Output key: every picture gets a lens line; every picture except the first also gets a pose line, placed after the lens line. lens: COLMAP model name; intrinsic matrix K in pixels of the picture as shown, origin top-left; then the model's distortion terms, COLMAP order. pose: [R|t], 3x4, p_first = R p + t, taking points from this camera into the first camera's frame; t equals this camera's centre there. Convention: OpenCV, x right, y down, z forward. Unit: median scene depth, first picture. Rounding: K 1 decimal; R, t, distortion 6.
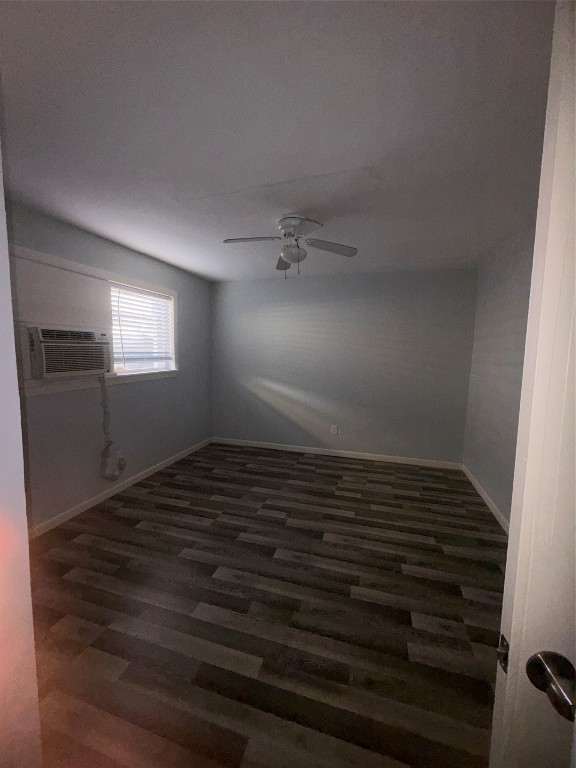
lens RADIAL K [[306.5, 0, 288.0], [0, 306.5, 384.0], [0, 0, 1]] dist [0.000196, -0.000021]
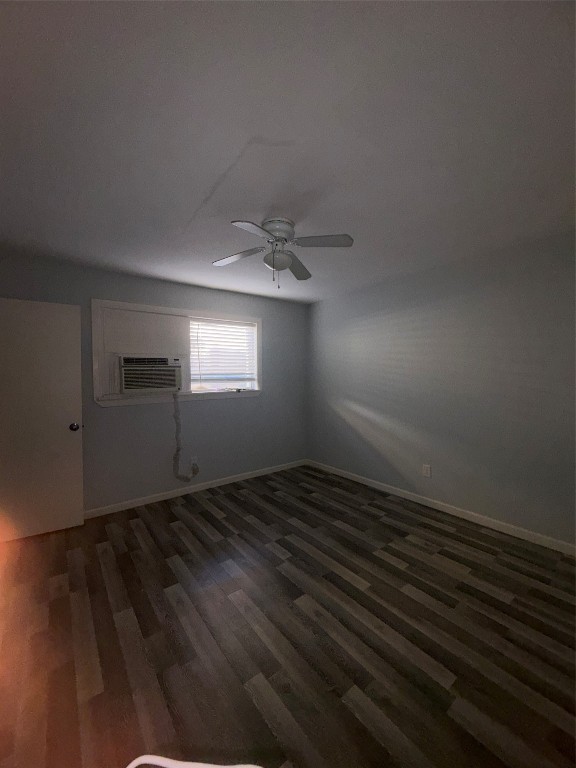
lens RADIAL K [[306.5, 0, 288.0], [0, 306.5, 384.0], [0, 0, 1]] dist [0.000196, -0.000021]
pose [[0.810045, -0.005198, -0.586345, 0.401124], [-0.041726, 0.996915, -0.066483, 0.000909], [0.584881, 0.078320, 0.807329, 0.217086]]
